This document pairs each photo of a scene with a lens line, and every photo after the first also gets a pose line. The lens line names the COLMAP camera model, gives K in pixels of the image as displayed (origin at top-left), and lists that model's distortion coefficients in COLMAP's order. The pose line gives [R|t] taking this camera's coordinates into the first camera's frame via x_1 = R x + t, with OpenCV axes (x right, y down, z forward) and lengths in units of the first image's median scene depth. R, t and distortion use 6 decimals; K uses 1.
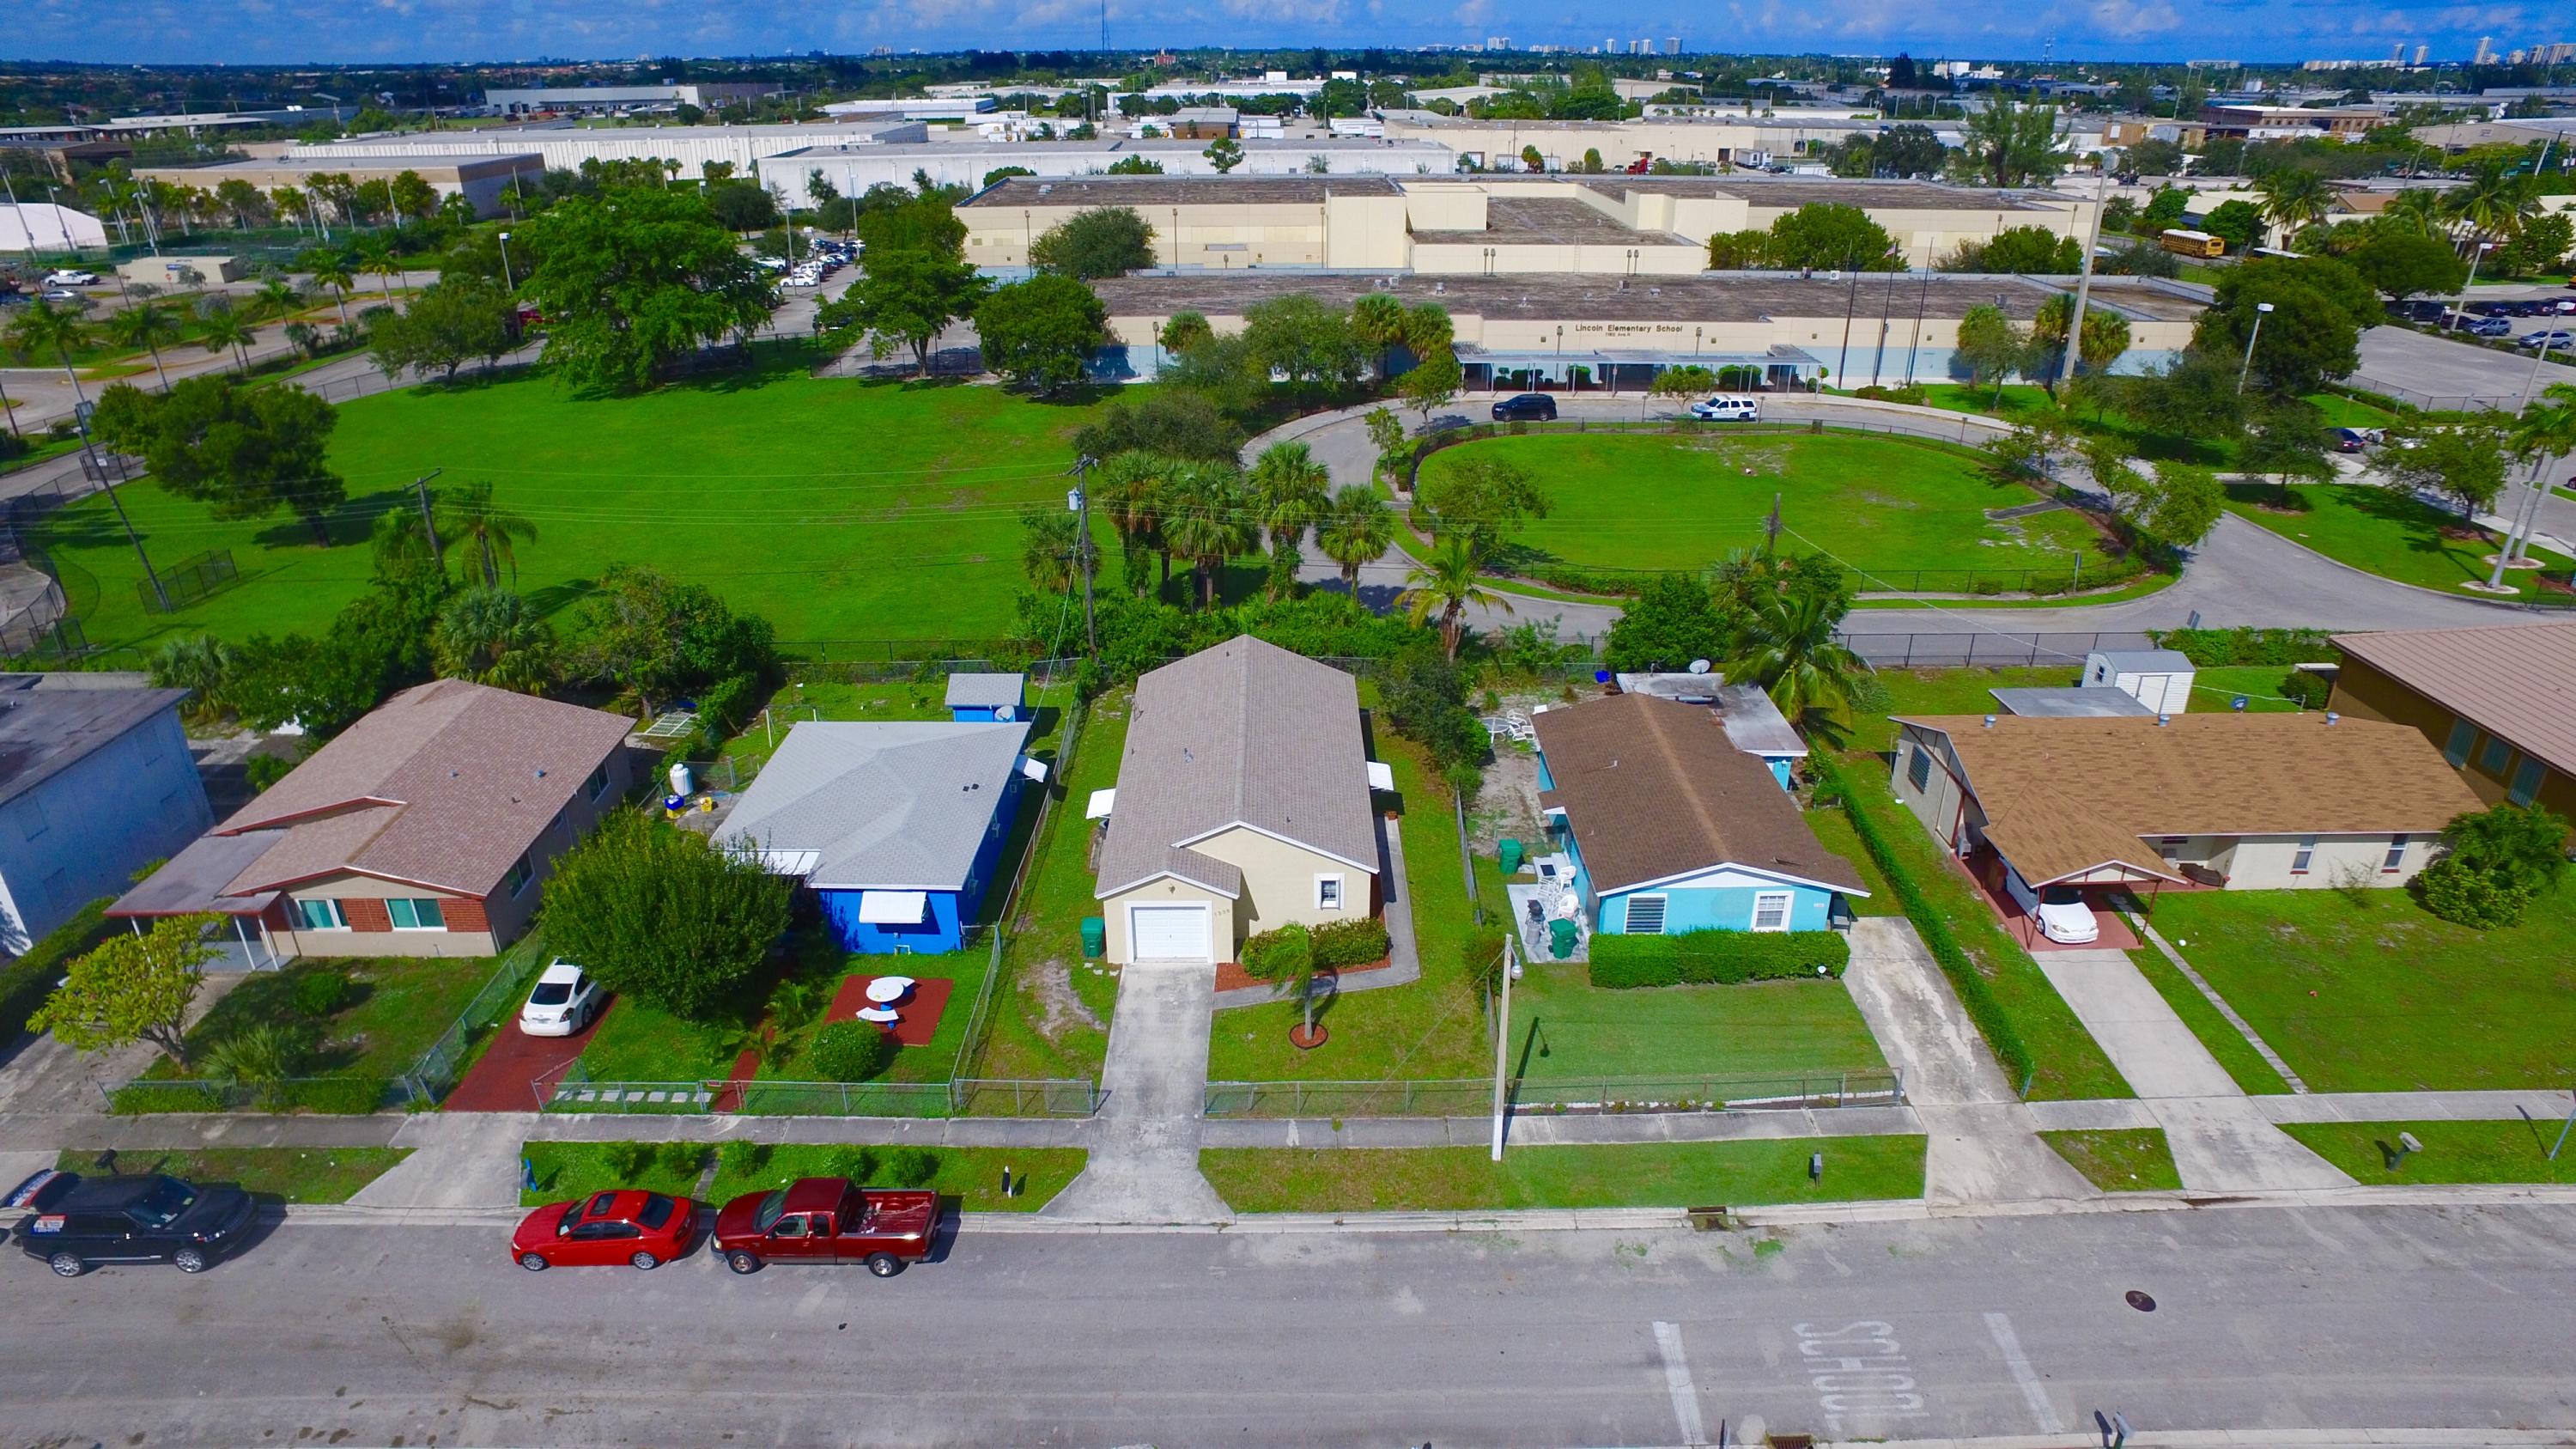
lens RADIAL K [[1498.9, 0, 1284.1], [0, 1498.9, 726.4], [0, 0, 1]] dist [-0.119834, 0.087540]
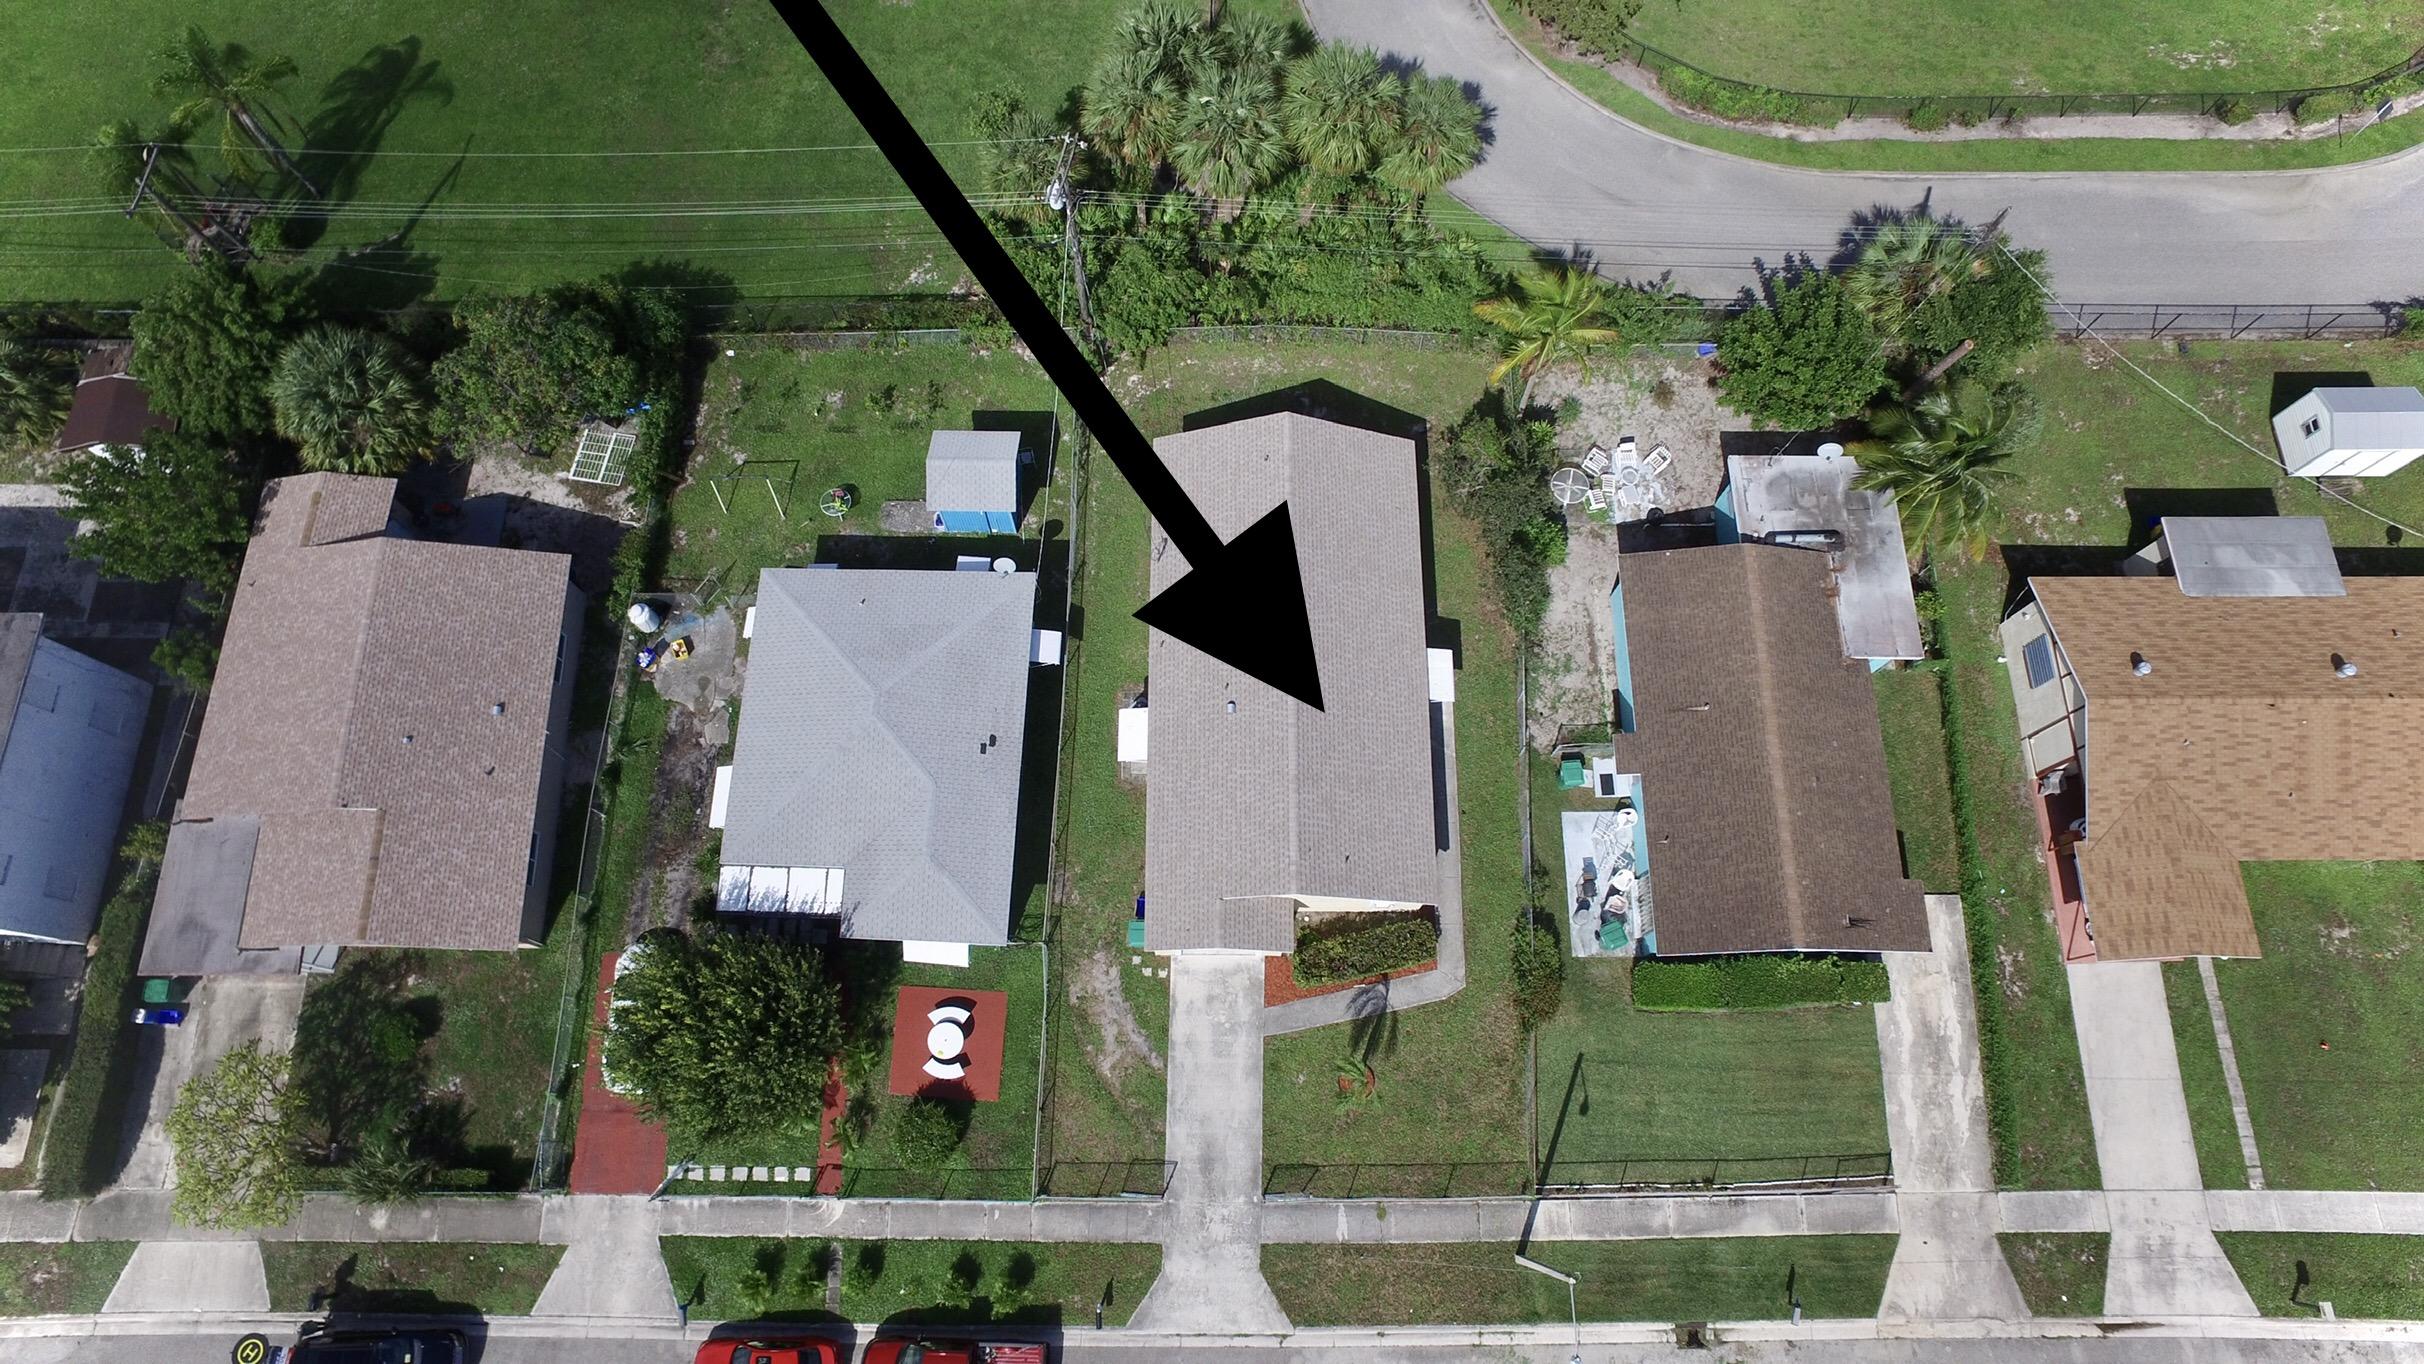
lens RADIAL K [[1410.3, 0, 1208.4], [0, 1410.3, 683.8], [0, 0, 1]] dist [-0.119834, 0.087540]
pose [[0.999925, 0.012181, 0.000831, -0.082210], [-0.009004, 0.689766, 0.723976, -0.623065], [0.008246, -0.723930, 0.689824, 0.462770]]
